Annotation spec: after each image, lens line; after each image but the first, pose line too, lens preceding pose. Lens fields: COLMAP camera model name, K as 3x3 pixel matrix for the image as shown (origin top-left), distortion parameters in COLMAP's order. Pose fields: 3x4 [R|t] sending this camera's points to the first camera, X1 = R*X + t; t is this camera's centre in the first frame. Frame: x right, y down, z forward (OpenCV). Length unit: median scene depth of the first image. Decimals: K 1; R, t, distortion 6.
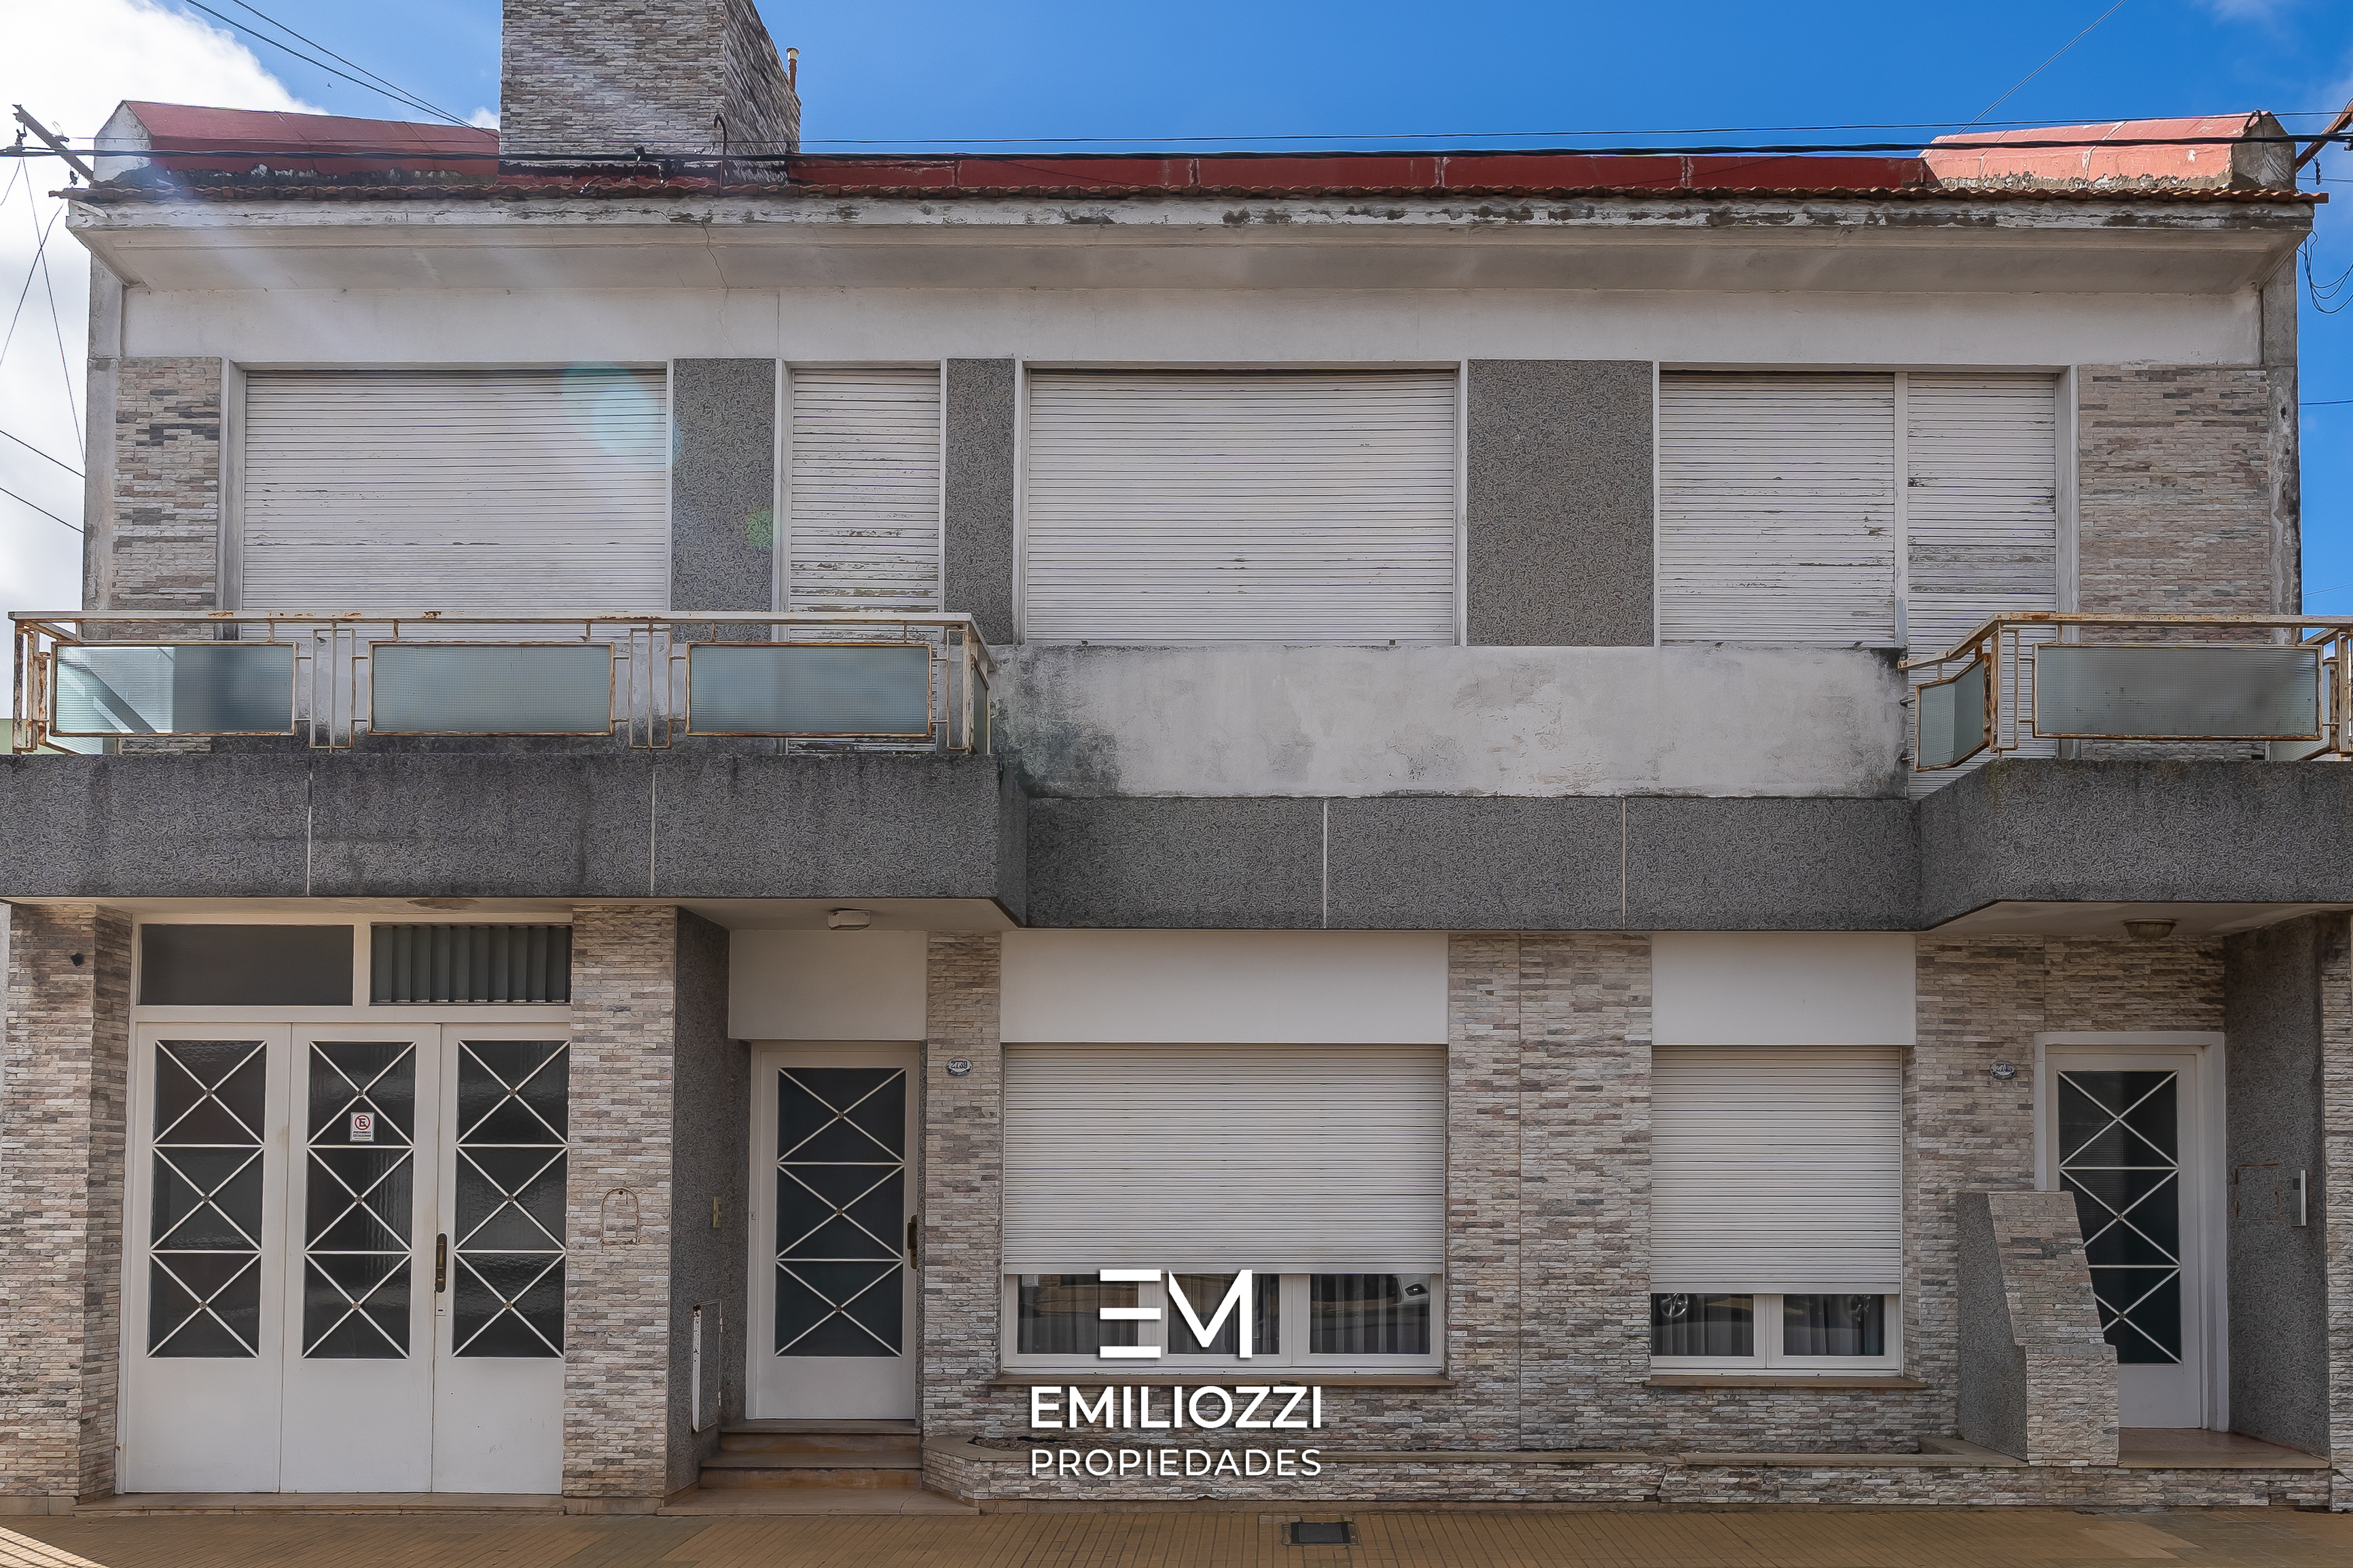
lens RADIAL K [[1607.4, 0, 1176.5], [0, 1607.4, 832.4], [0, 0, 1]] dist [-0.001771, 0.001318]
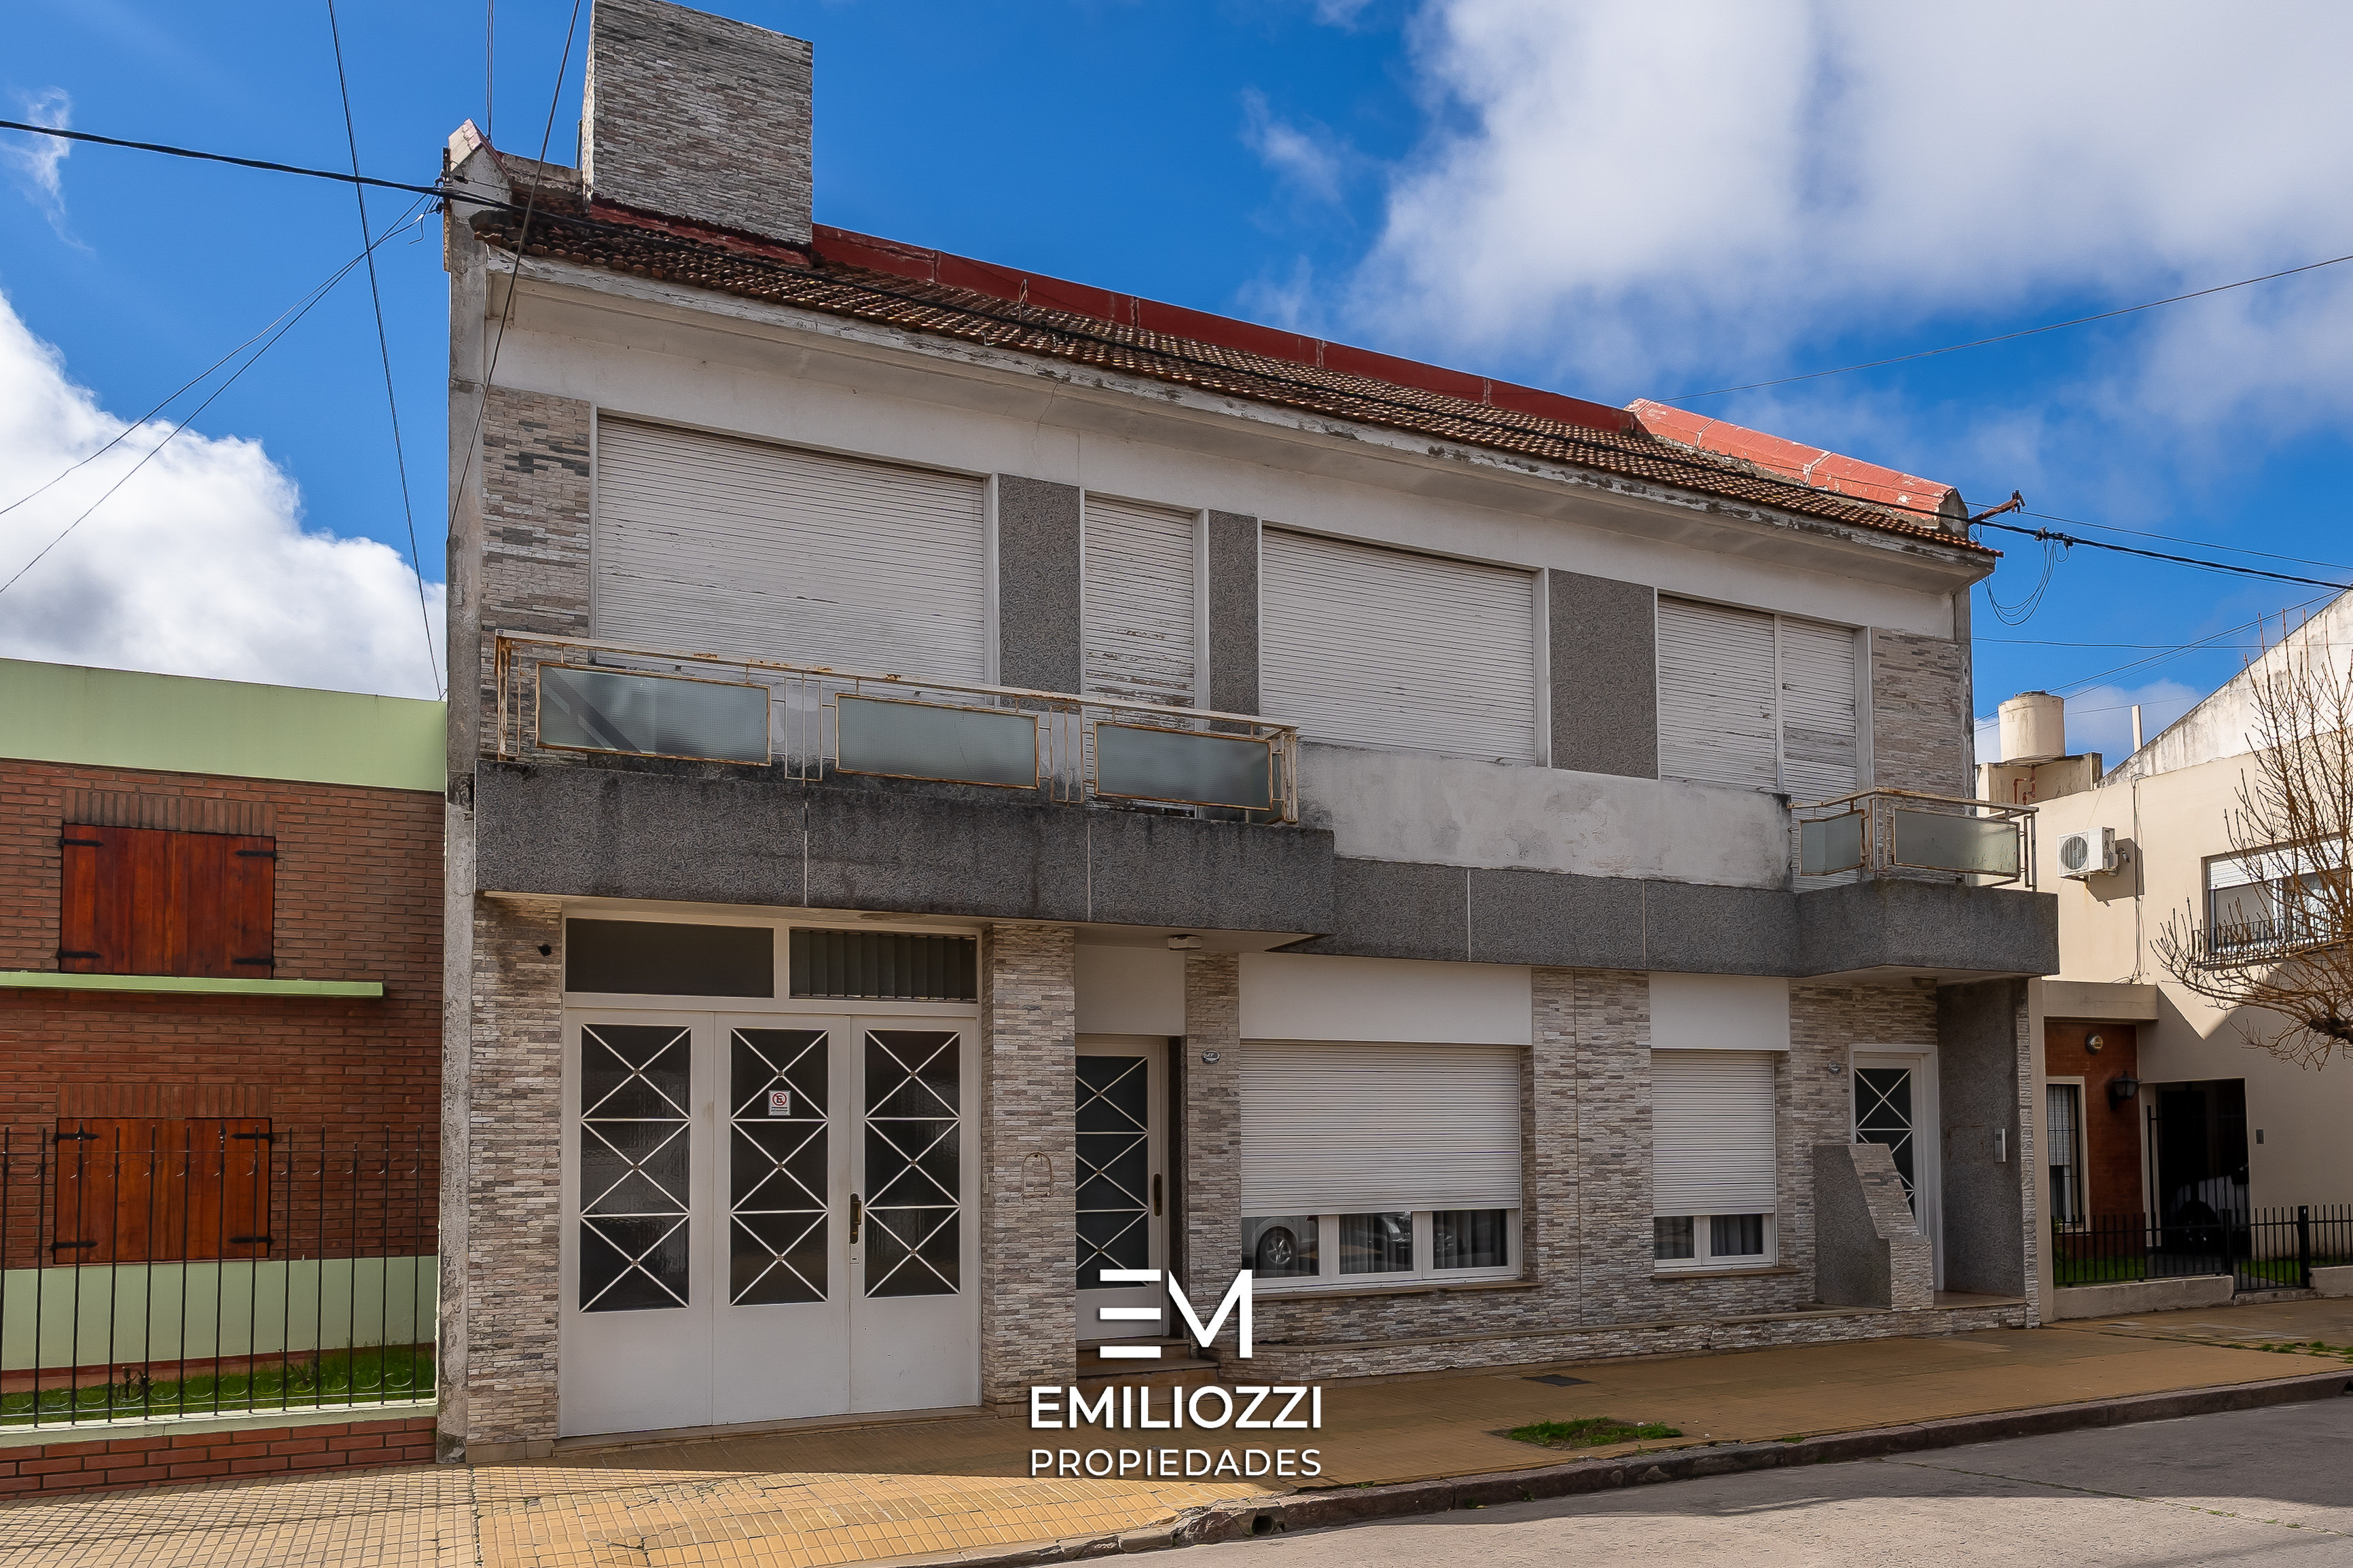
lens RADIAL K [[1595.8, 0, 1172.0], [0, 1595.8, 726.0], [0, 0, 1]] dist [-0.002946, 0.001796]
pose [[0.911428, 0.095268, 0.400280, -0.732369], [-0.073453, 0.994872, -0.069531, -0.029390], [-0.404851, 0.033971, 0.913751, -0.182524]]
